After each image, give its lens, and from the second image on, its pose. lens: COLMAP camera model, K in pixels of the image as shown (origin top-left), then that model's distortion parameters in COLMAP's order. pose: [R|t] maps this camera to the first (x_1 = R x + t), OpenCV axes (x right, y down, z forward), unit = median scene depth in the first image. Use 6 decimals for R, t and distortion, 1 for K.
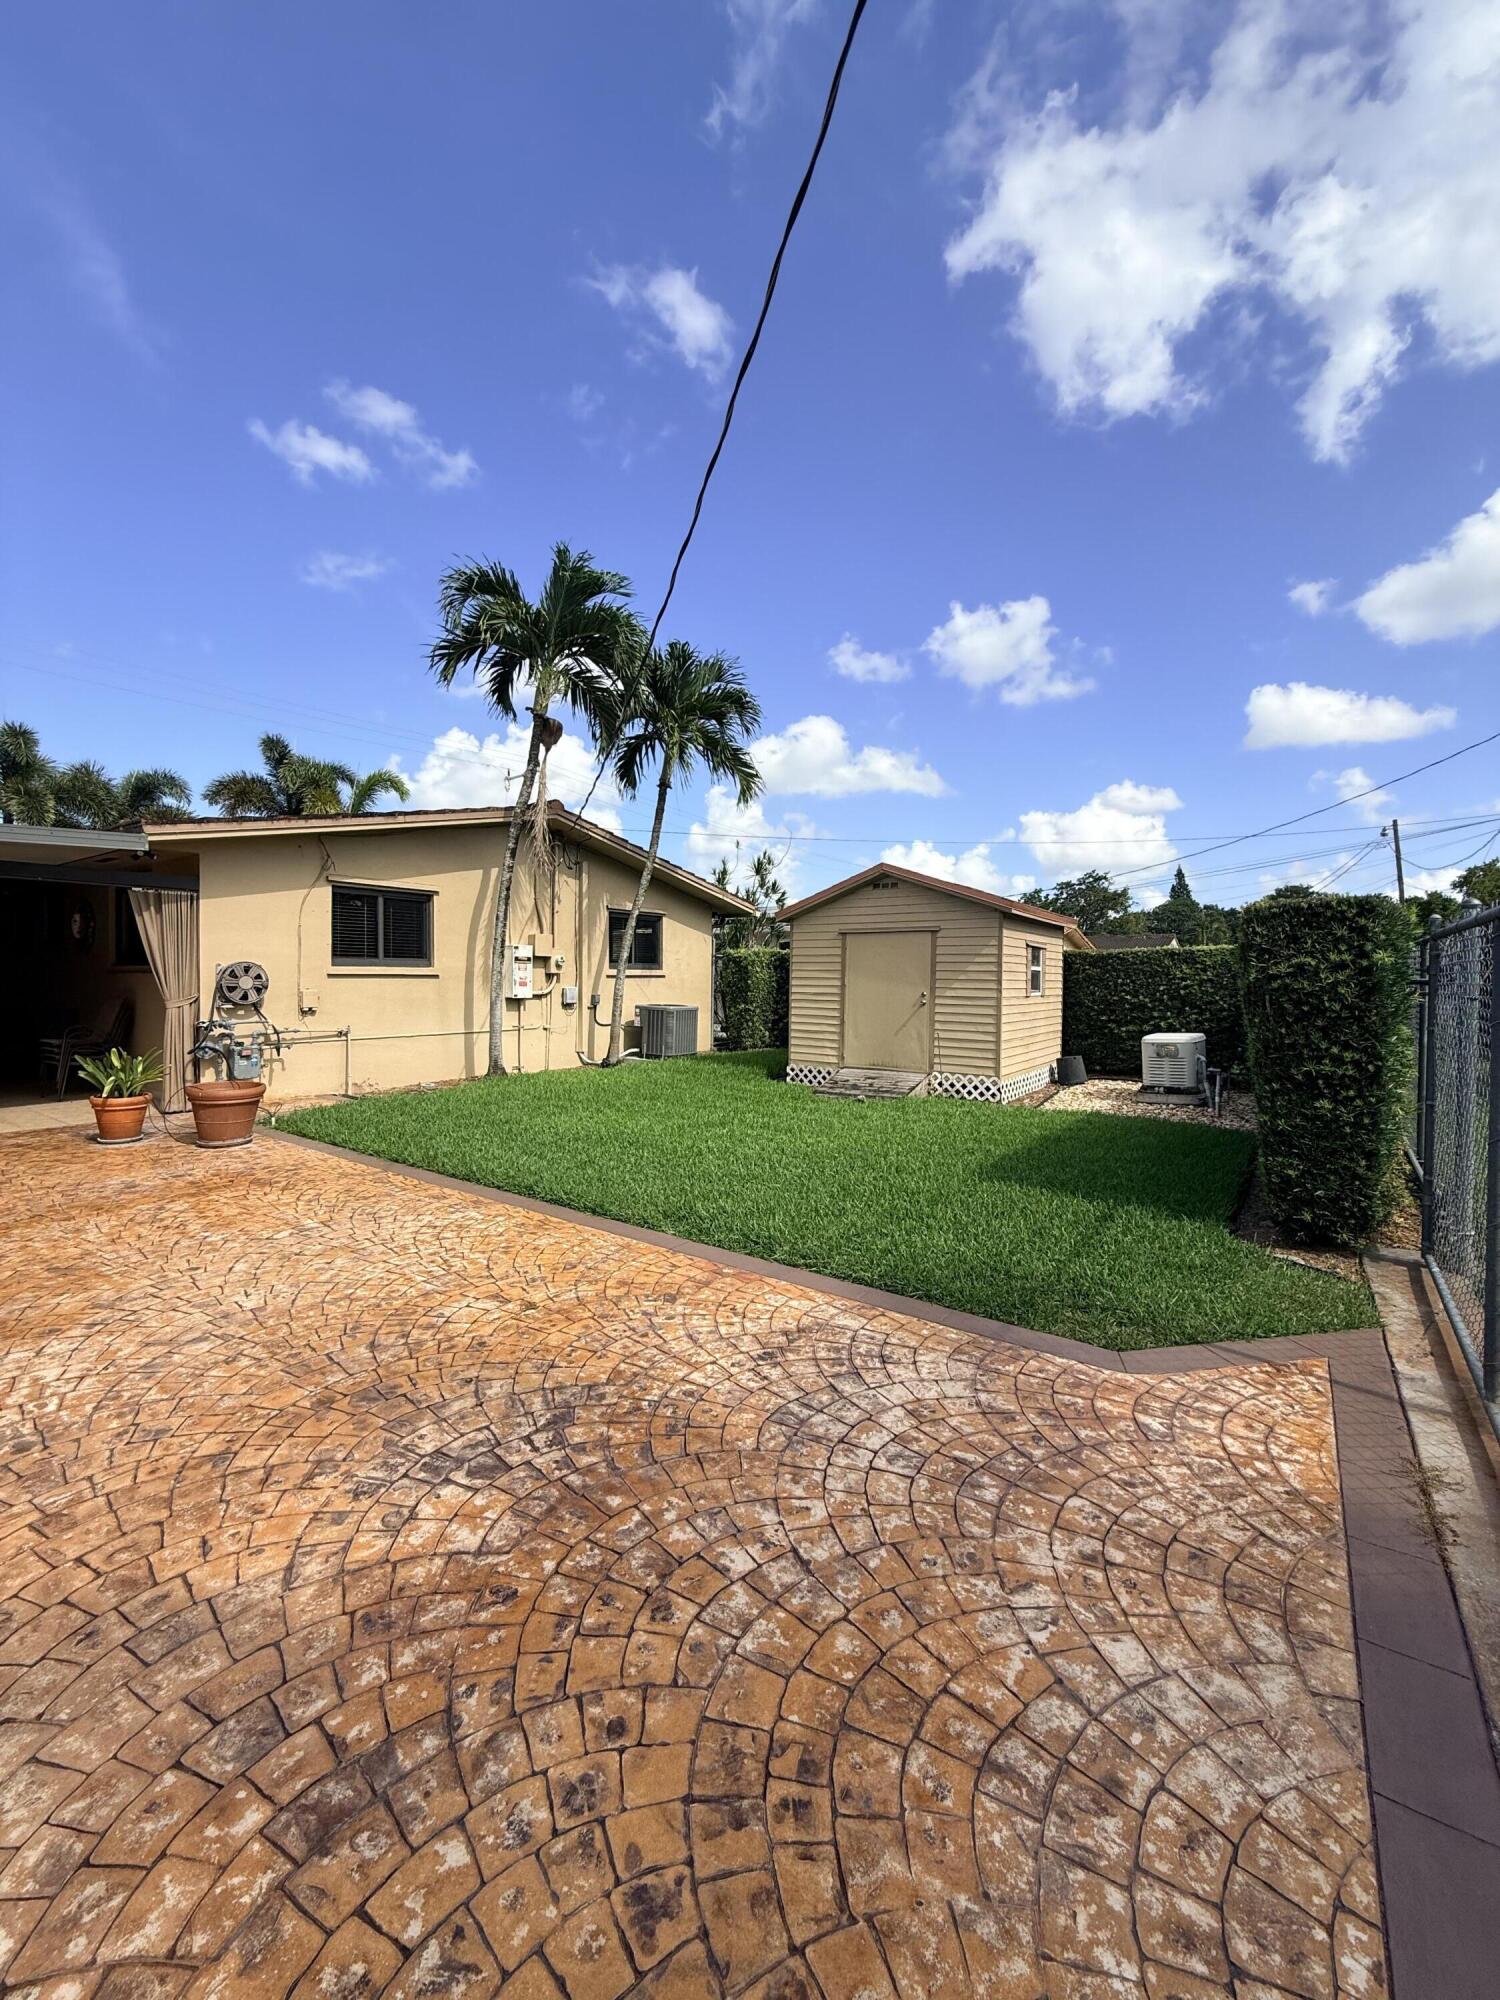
lens RADIAL K [[792.4, 0, 745.1], [0, 792.4, 997.9], [0, 0, 1]] dist [-0.000558, -0.000119]
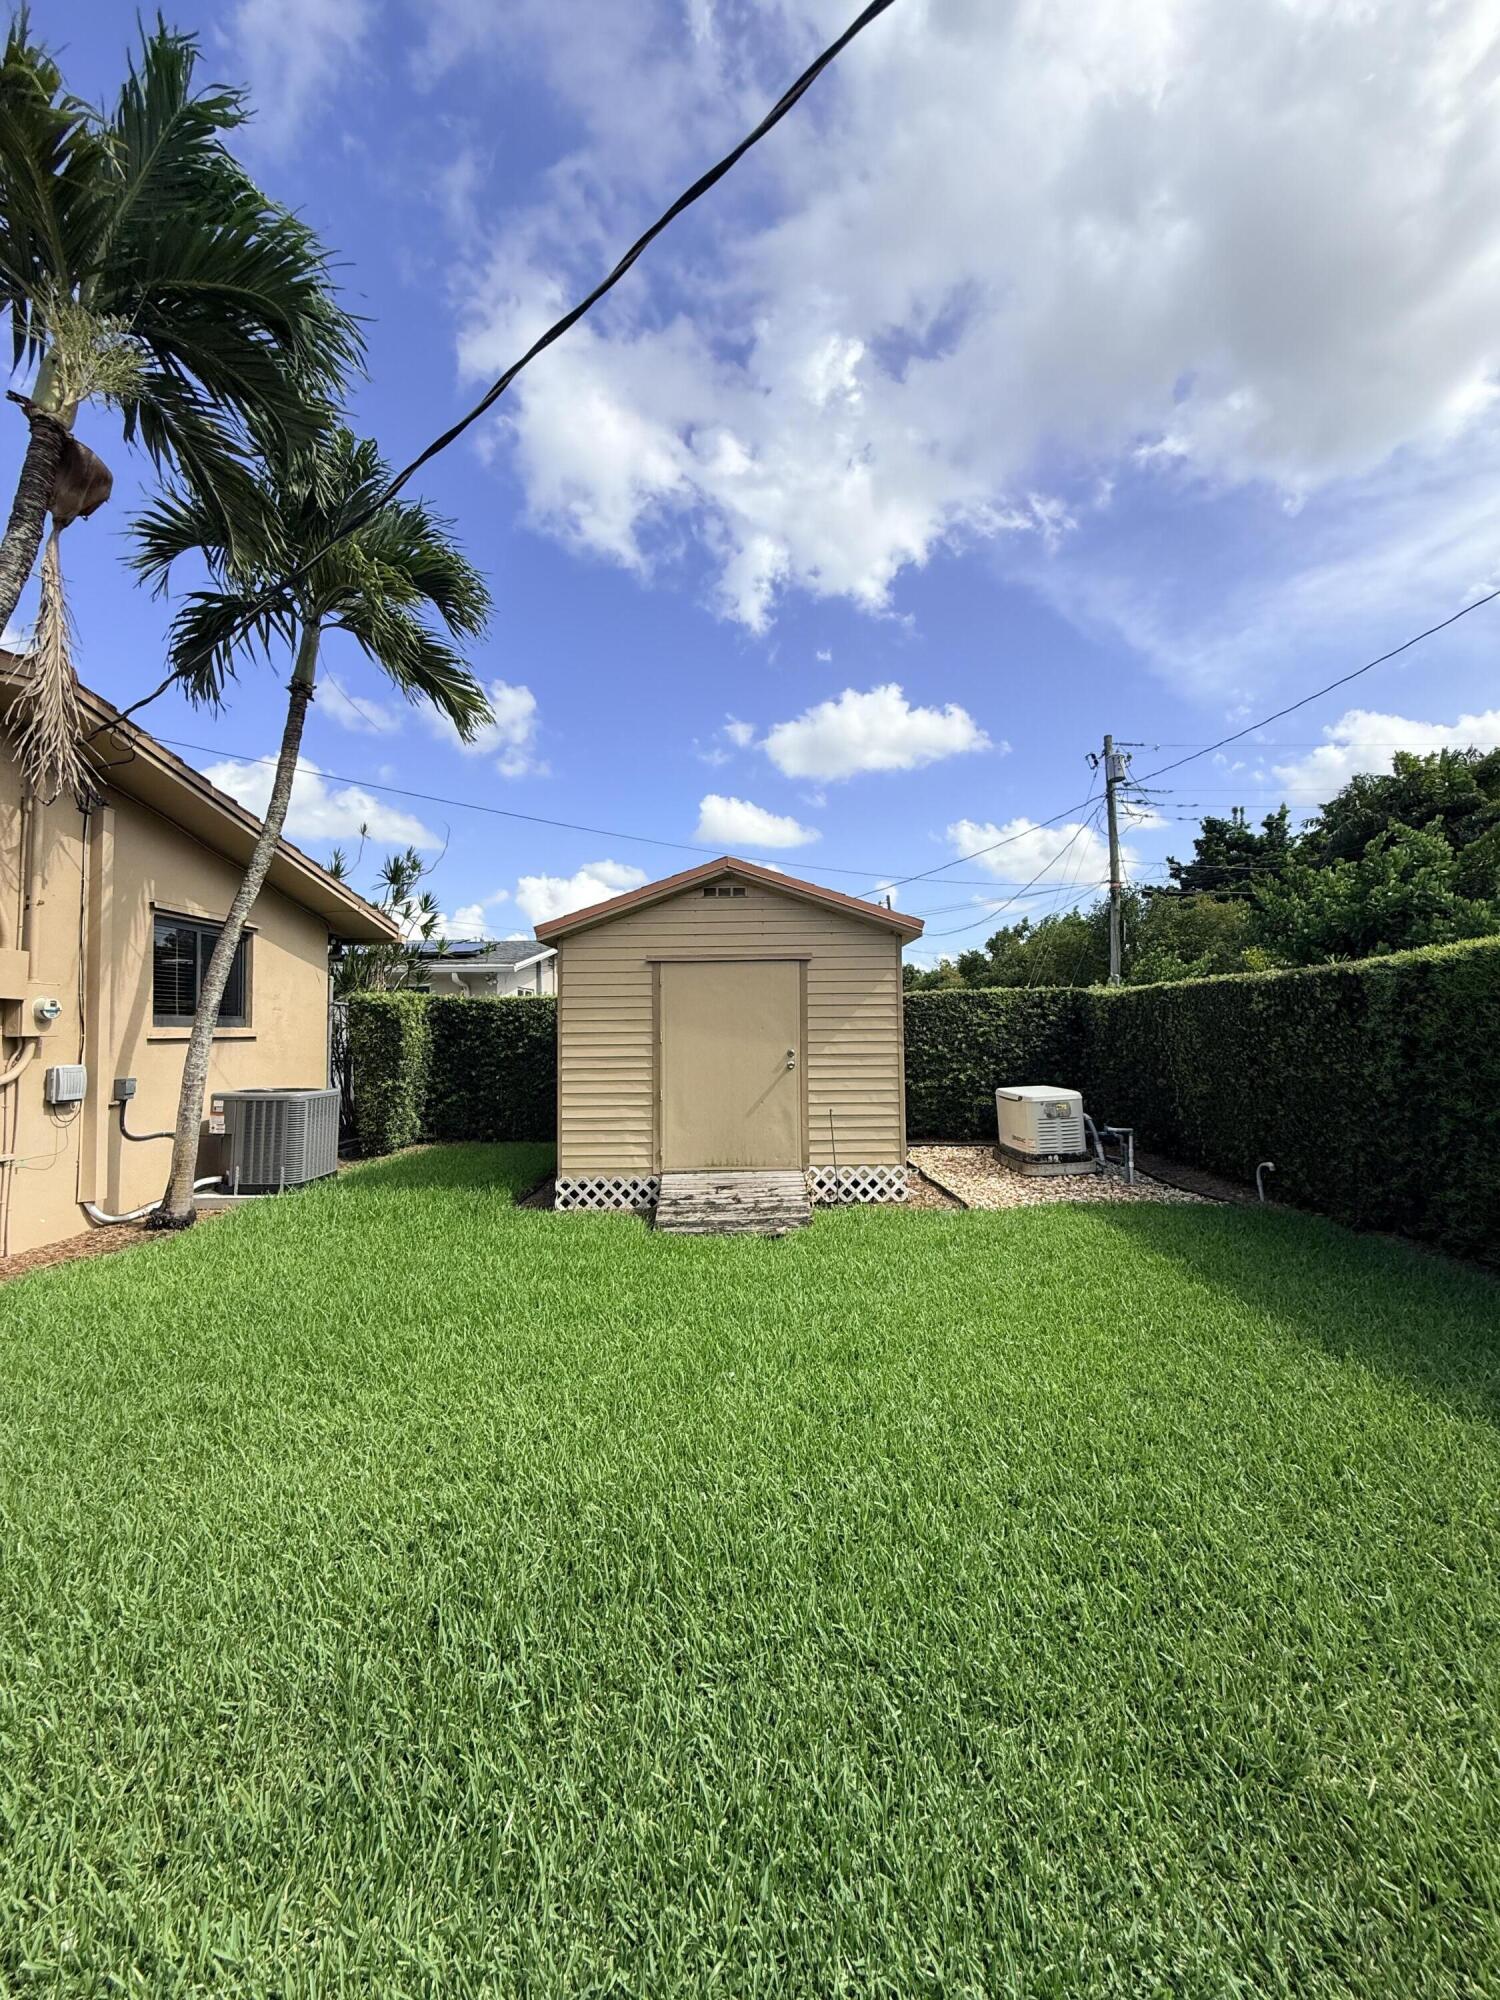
lens RADIAL K [[792.4, 0, 753.1], [0, 792.4, 991.5], [0, 0, 1]] dist [-0.000558, -0.000119]
pose [[0.817122, 0.007643, 0.576415, -0.200169], [0.037968, 0.997027, -0.067044, -0.012968], [-0.575214, 0.076669, 0.814402, 0.477175]]
